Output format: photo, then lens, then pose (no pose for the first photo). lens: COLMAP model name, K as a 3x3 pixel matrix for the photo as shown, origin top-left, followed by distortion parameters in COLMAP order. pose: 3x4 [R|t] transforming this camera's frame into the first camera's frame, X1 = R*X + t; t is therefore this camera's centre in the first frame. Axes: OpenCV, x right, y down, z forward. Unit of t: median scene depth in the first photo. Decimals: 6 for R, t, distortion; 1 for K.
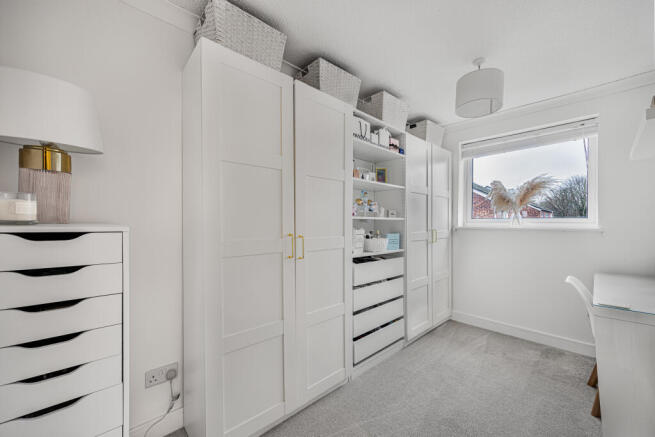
lens RADIAL K [[251.2, 0, 327.5], [0, 251.2, 218.5], [0, 0, 1]] dist [-0.000158, 0.000011]
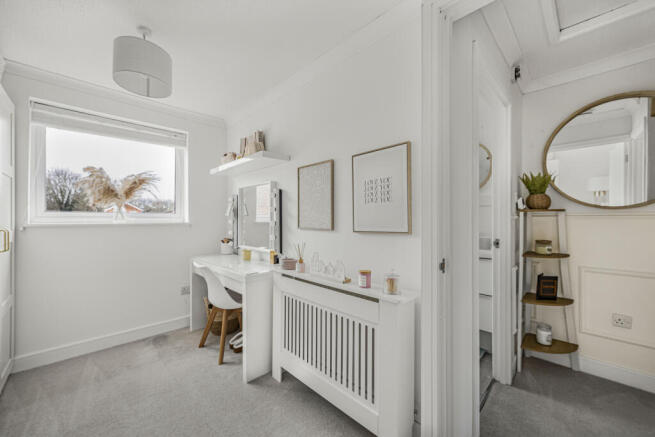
lens RADIAL K [[256.8, 0, 326.7], [0, 256.8, 209.4], [0, 0, 1]] dist [-0.000319, -0.000050]
pose [[-0.015408, 0.031181, 0.999395, -0.191260], [-0.015985, 0.999378, -0.031427, 0.003577], [-0.999754, -0.016460, -0.014900, 0.270792]]
